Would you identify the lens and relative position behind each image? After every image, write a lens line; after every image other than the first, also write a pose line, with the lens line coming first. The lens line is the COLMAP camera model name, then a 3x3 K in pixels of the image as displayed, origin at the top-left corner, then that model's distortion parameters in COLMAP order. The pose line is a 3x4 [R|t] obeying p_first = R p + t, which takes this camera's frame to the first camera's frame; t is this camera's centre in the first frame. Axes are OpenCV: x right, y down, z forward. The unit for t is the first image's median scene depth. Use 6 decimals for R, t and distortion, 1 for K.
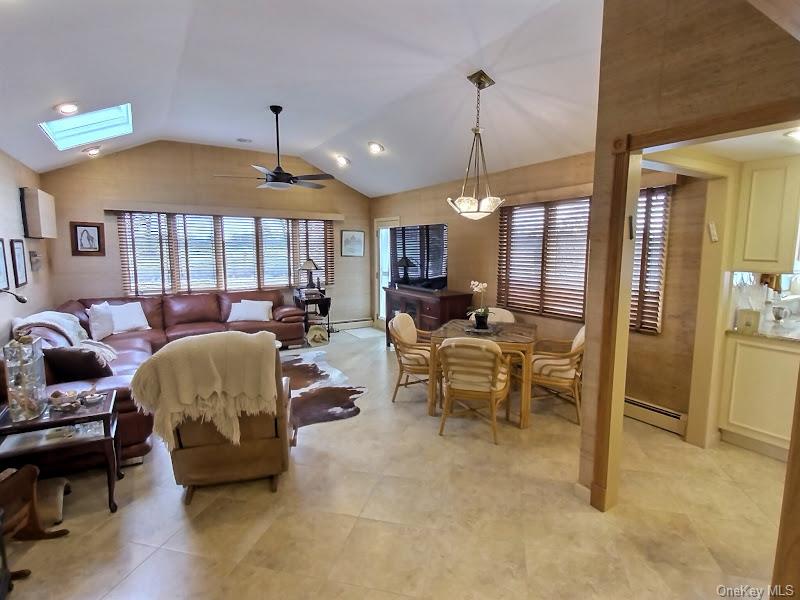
lens RADIAL K [[411.6, 0, 402.0], [0, 411.6, 301.2], [0, 0, 1]] dist [0.001298, -0.002150]
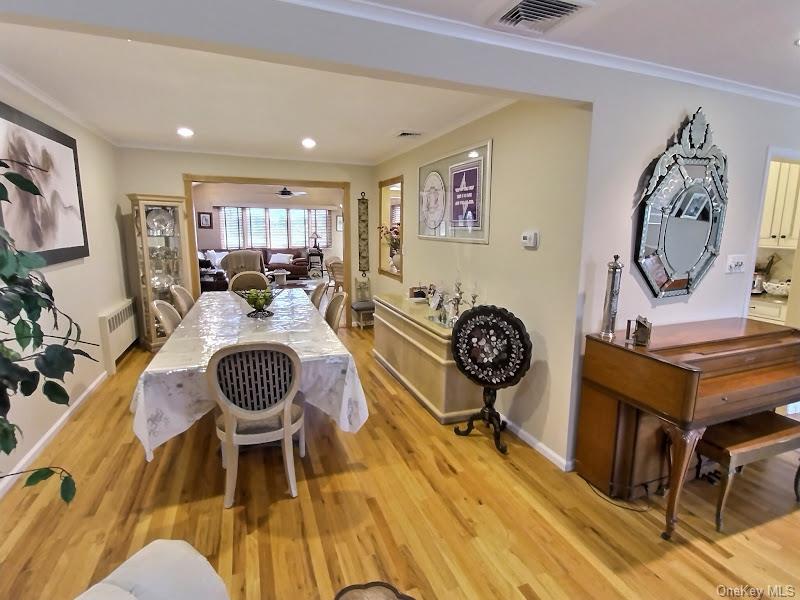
lens RADIAL K [[411.6, 0, 404.1], [0, 411.6, 299.1], [0, 0, 1]] dist [0.001298, -0.002150]
pose [[0.980355, 0.038676, -0.193413, 0.537241], [-0.031172, 0.998644, 0.041690, 0.108085], [0.194763, -0.034842, 0.980231, -0.720844]]
